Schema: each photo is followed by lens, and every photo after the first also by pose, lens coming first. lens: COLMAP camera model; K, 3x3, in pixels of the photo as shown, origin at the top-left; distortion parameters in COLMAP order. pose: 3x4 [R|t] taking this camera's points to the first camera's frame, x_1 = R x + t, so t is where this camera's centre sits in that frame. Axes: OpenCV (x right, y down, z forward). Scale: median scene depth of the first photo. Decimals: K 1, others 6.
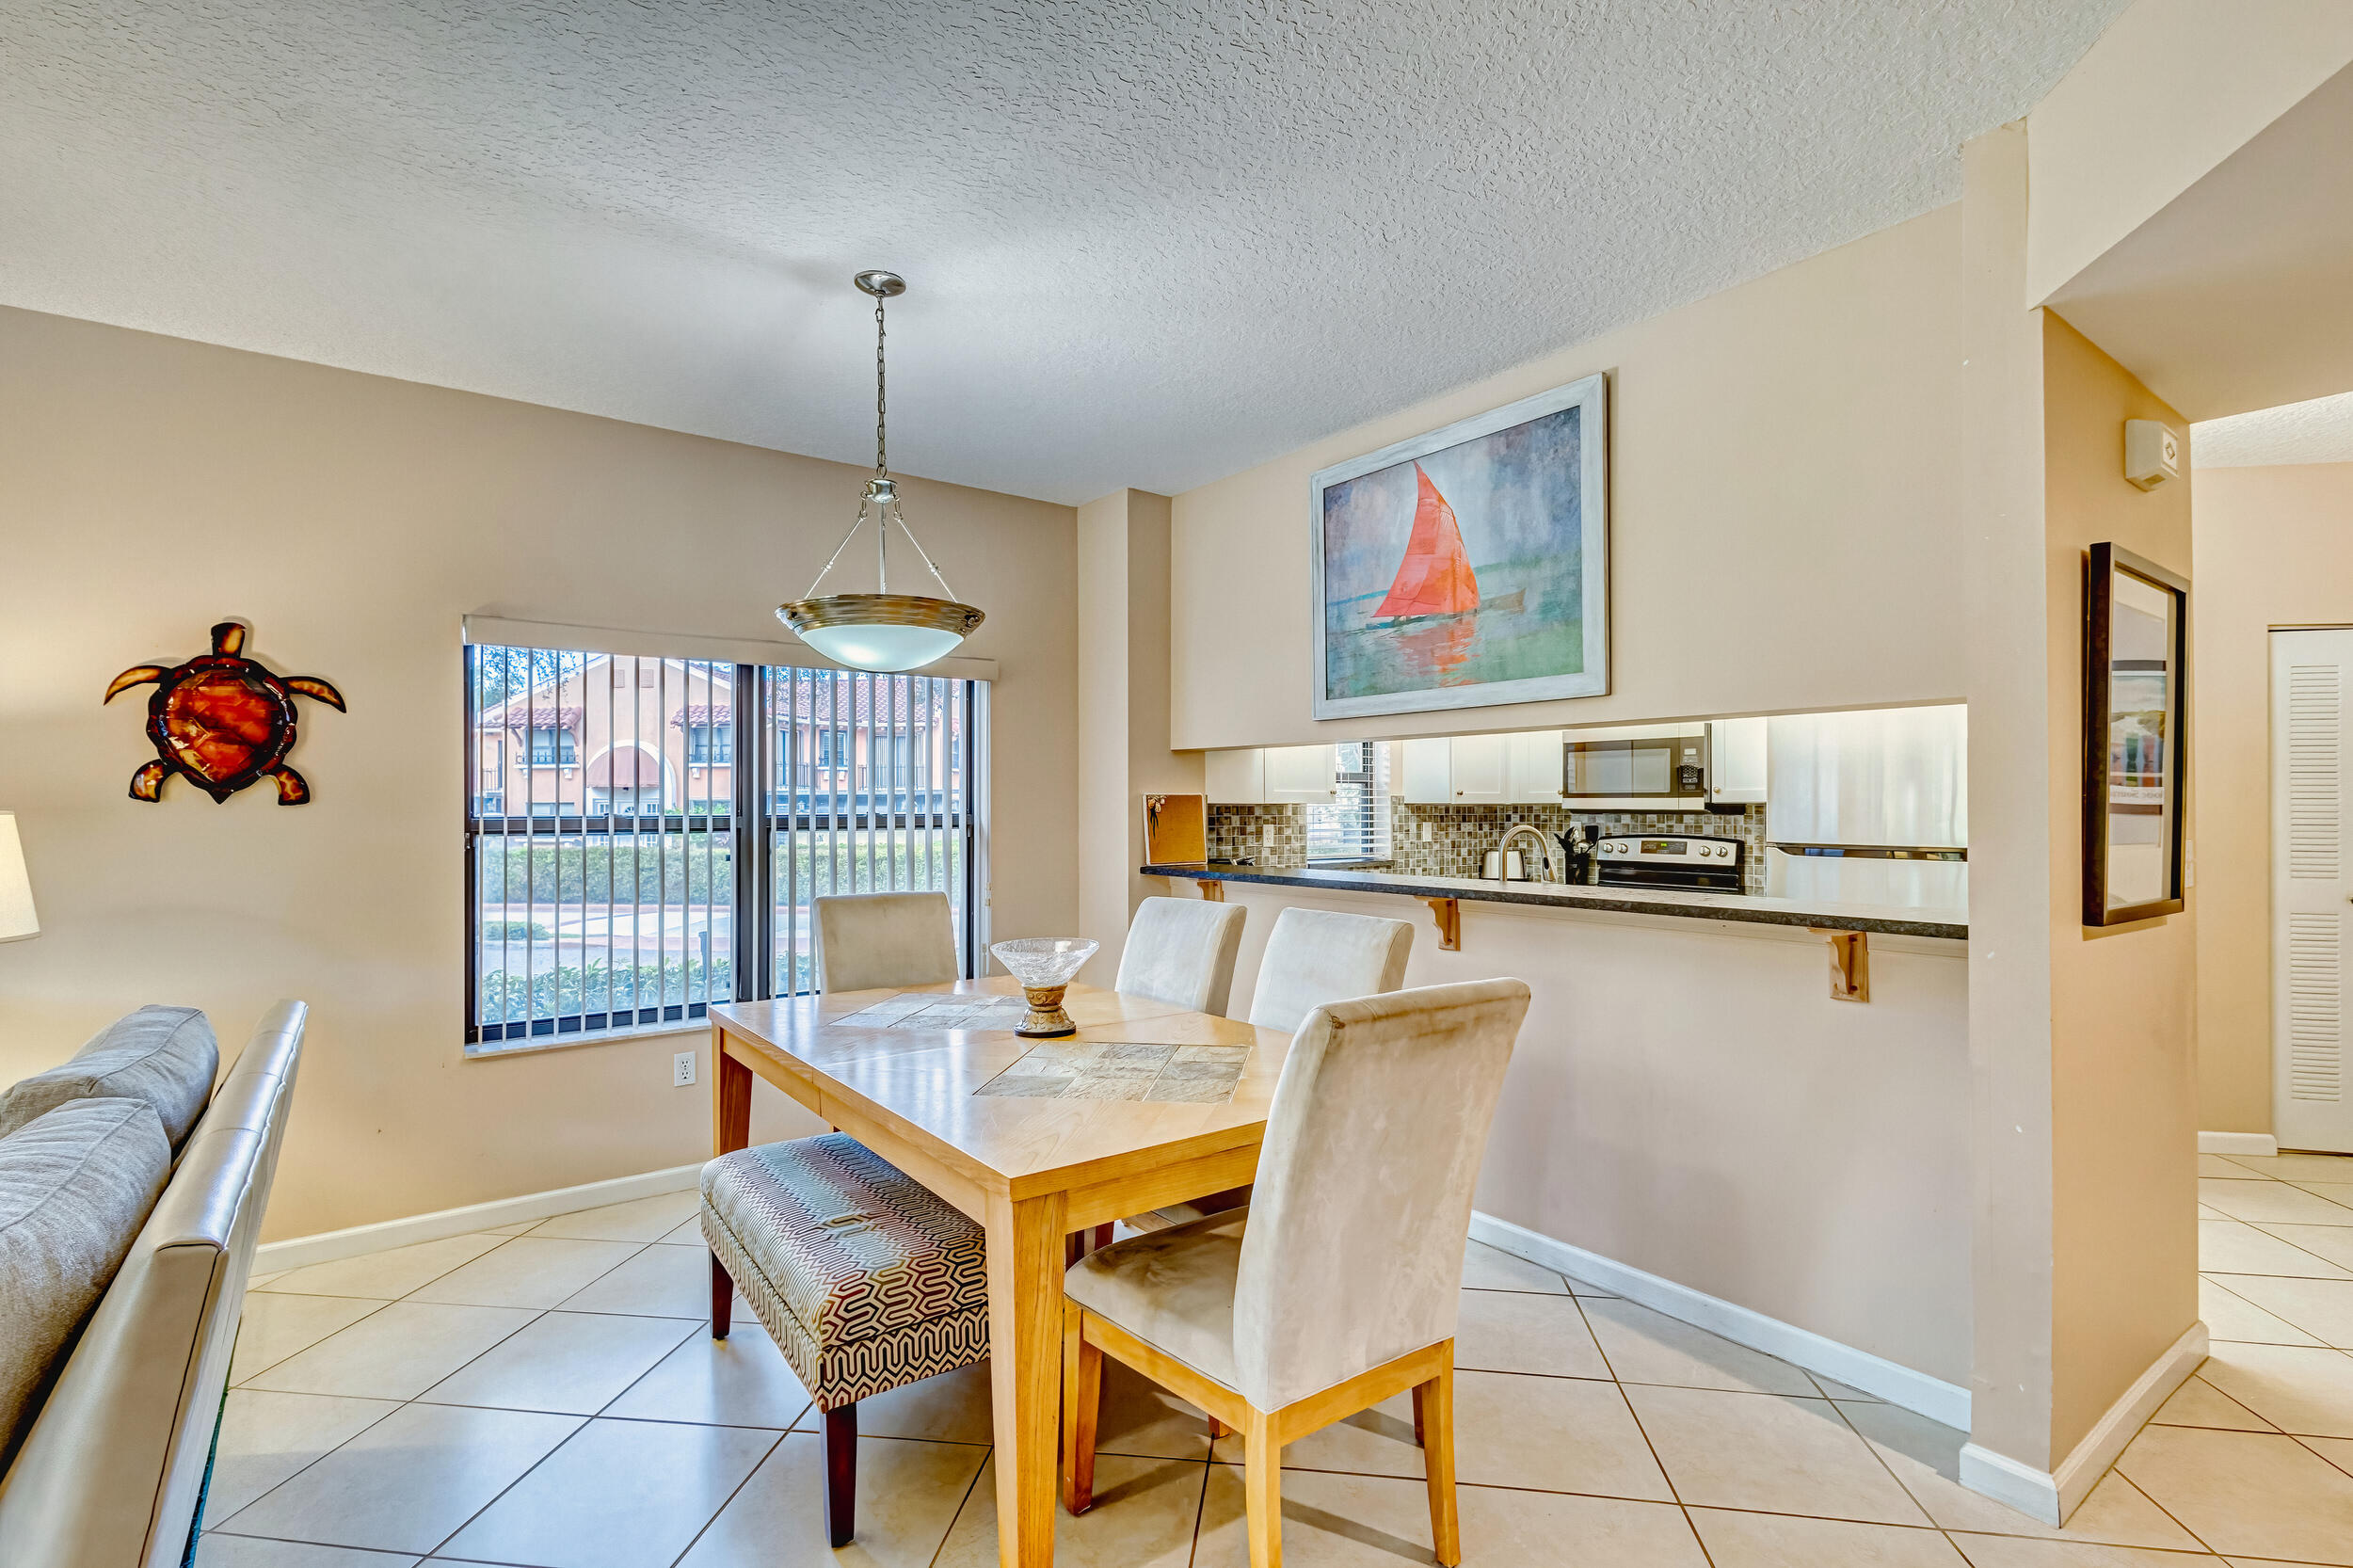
lens RADIAL K [[1104.4, 0, 1160.0], [0, 1104.4, 803.4], [0, 0, 1]] dist [-0.000049, 0.000238]
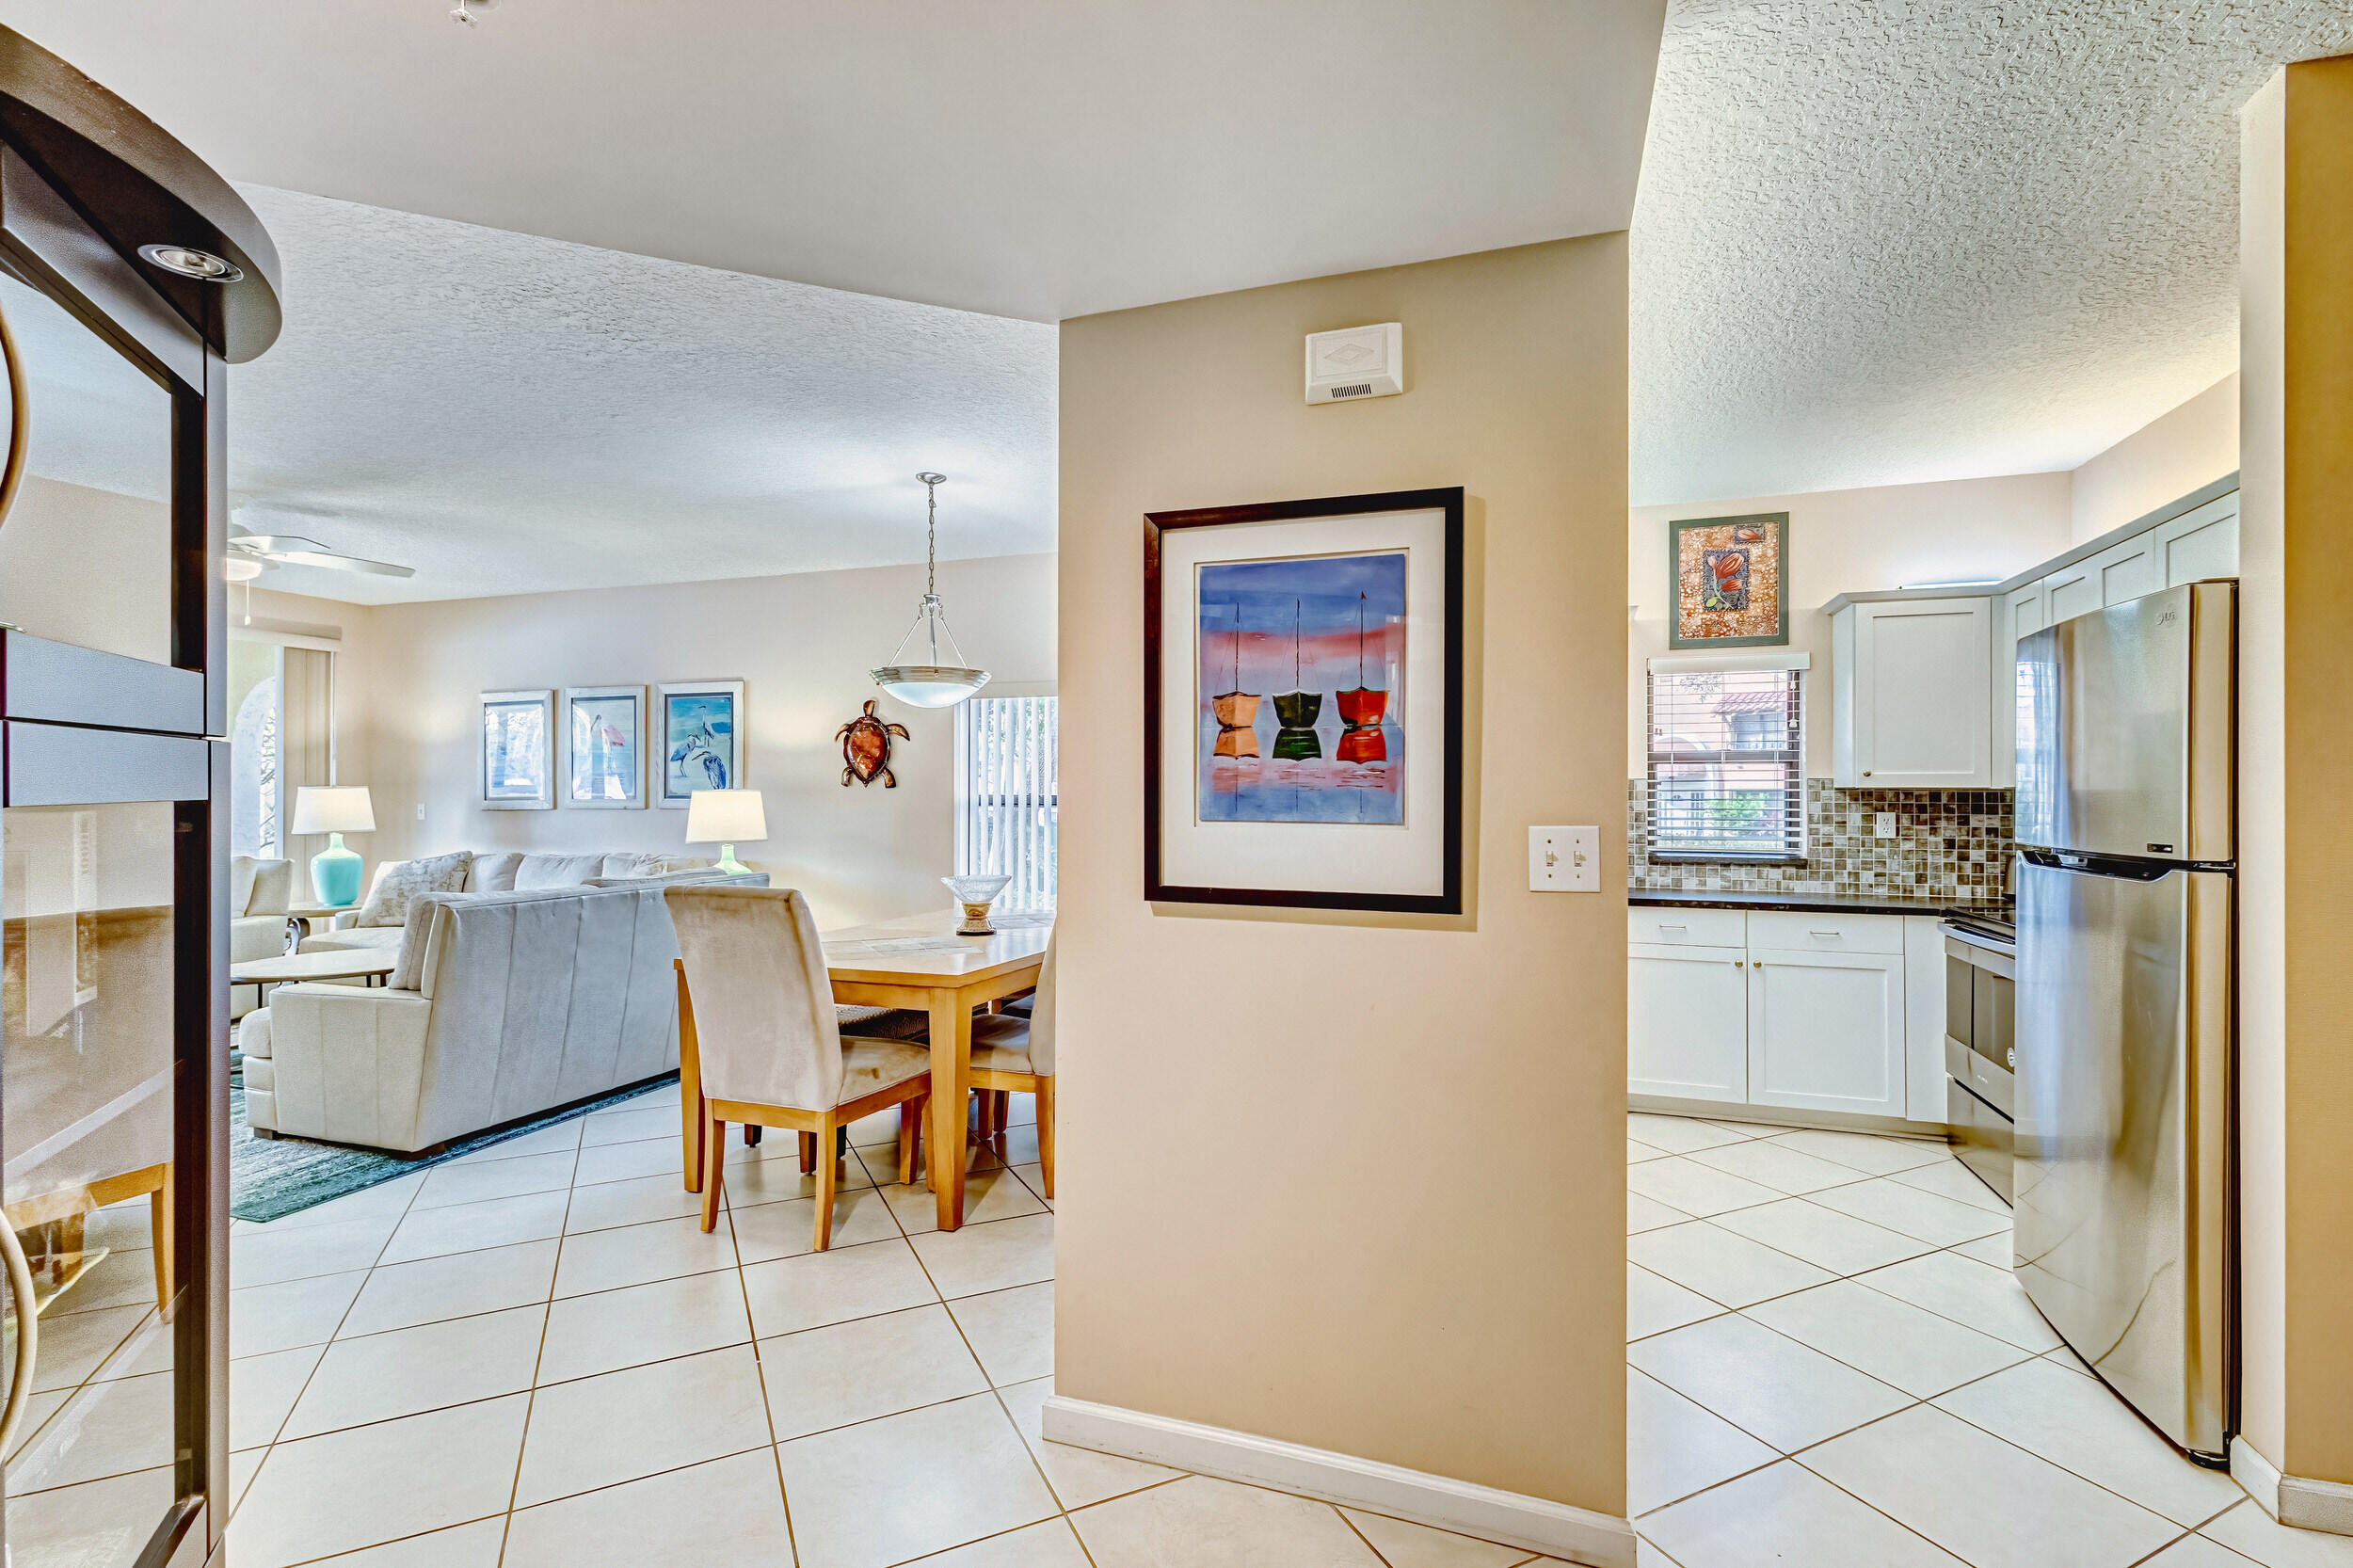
lens RADIAL K [[1077.8, 0, 1176.3], [0, 1077.8, 793.4], [0, 0, 1]] dist [0.010814, 0.000001]
pose [[0.555894, 0.003313, -0.831247, 1.027461], [-0.001088, 0.999994, 0.003258, 0.003645], [0.831253, -0.000906, 0.555894, 0.312021]]
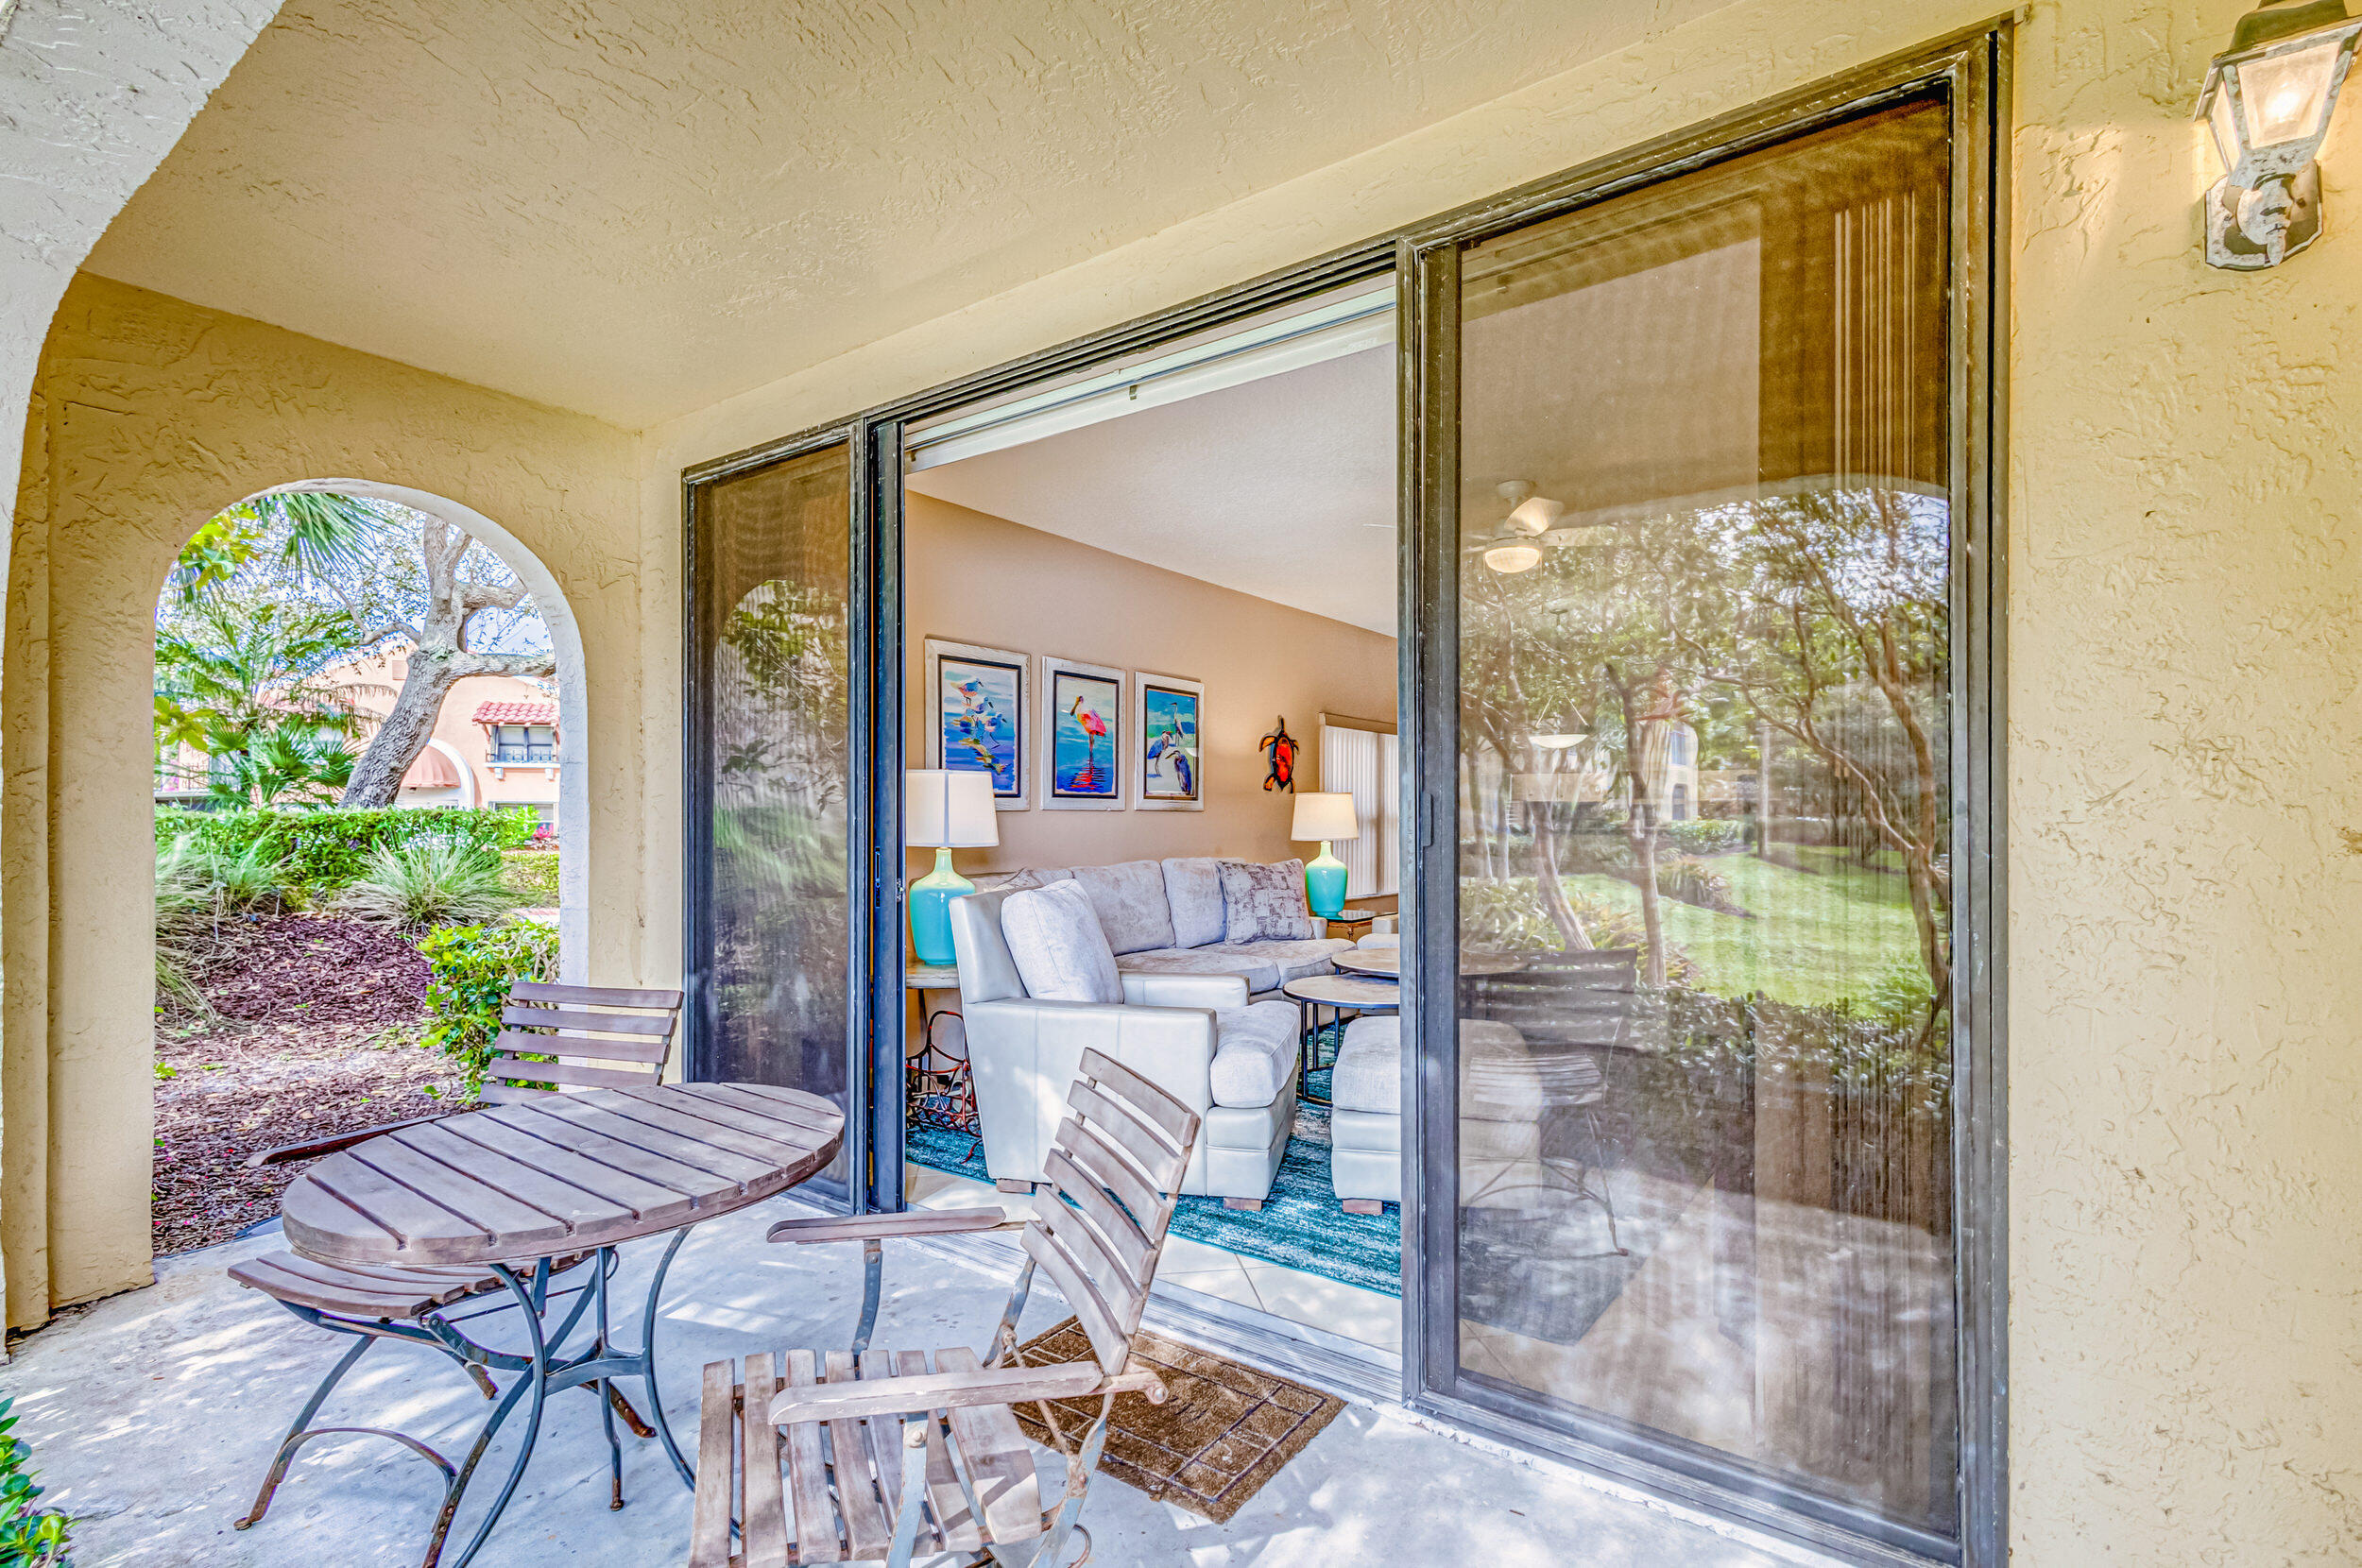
lens RADIAL K [[1116.4, 0, 1175.4], [0, 1116.4, 817.3], [0, 0, 1]] dist [0.020353, 0.000269]
pose [[0.956816, 0.006881, 0.290613, -1.575921], [-0.007386, 0.999973, 0.000643, 0.048615], [-0.290600, -0.002762, 0.956841, -1.133429]]
